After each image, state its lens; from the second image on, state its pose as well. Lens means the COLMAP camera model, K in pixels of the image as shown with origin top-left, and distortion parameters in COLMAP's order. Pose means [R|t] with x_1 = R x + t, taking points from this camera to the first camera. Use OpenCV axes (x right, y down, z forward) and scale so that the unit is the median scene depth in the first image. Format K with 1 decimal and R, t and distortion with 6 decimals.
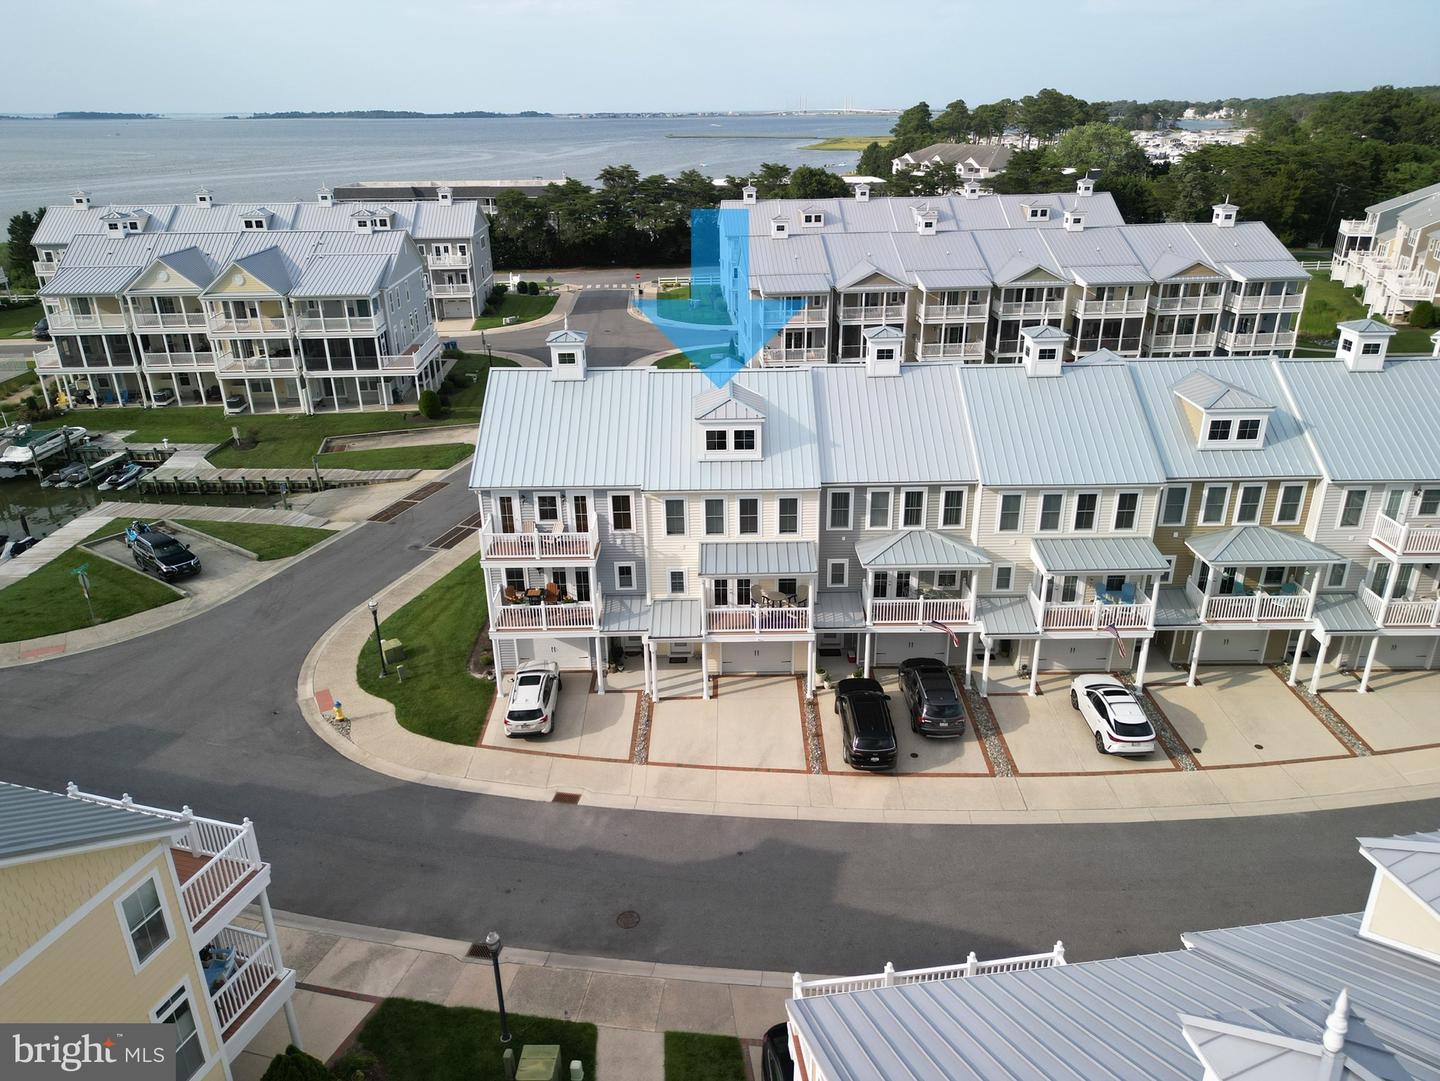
lens RADIAL K [[990.7, 0, 720.0], [0, 990.7, 540.5], [0, 0, 1]] dist [0.114352, -0.149436]
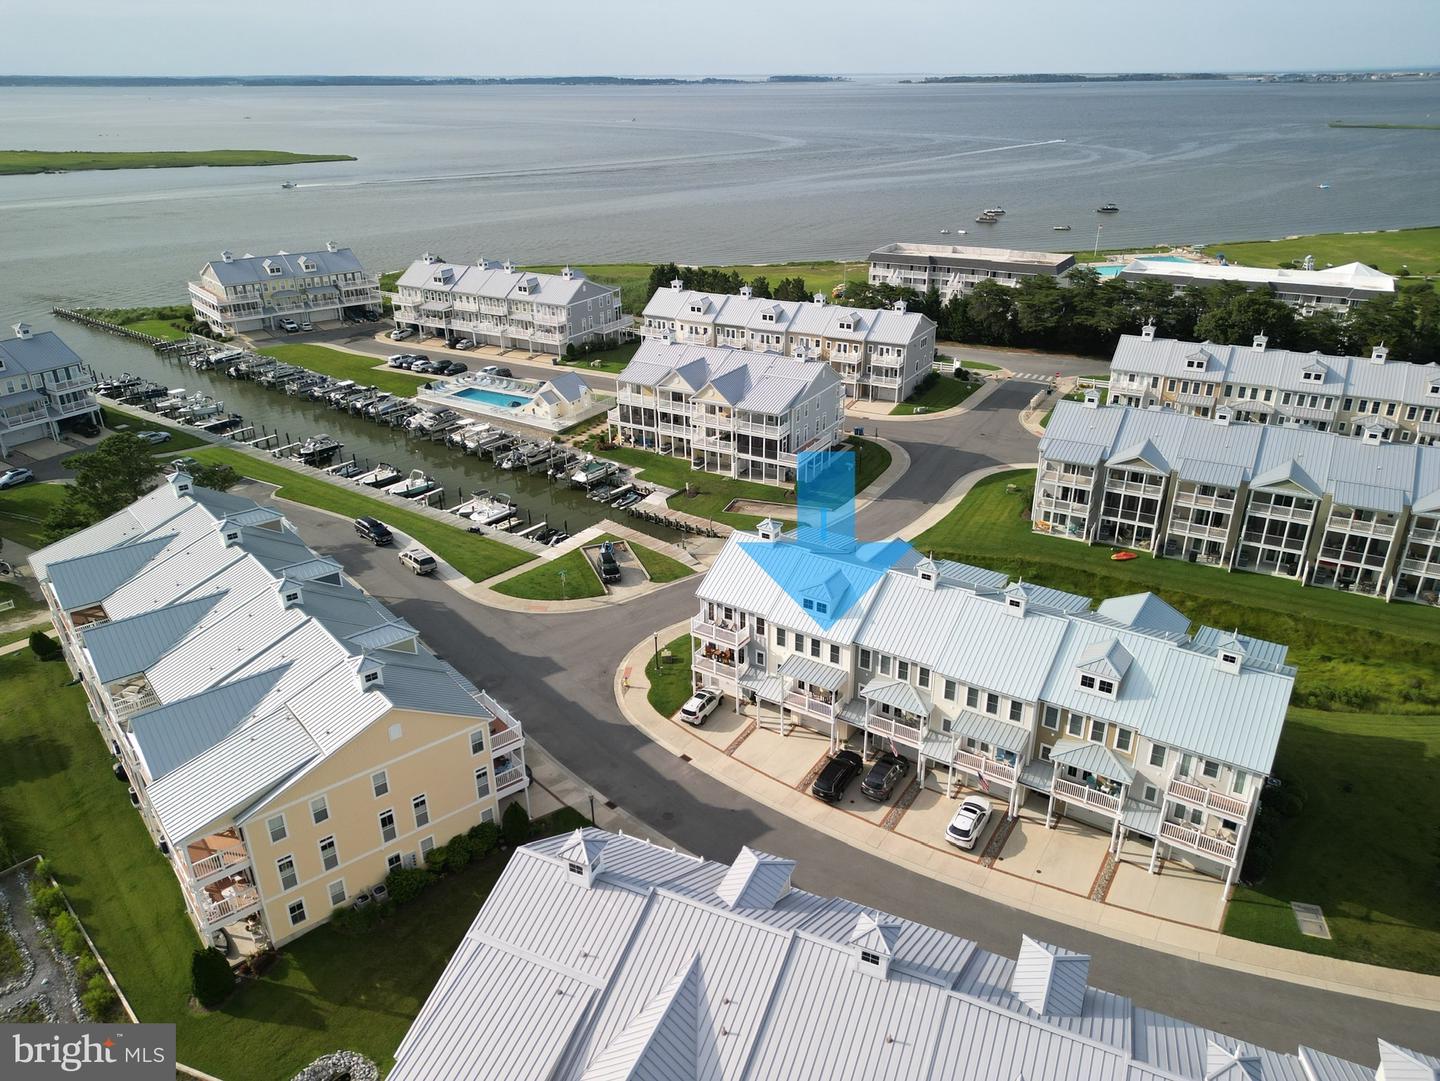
lens RADIAL K [[1000.5, 0, 720.0], [0, 1000.5, 540.5], [0, 0, 1]] dist [0.040073, -0.002883]
pose [[0.828889, 0.232839, -0.508653, 0.443908], [-0.212606, 0.972155, 0.098552, -0.207116], [0.517437, 0.026454, 0.855312, -0.389137]]
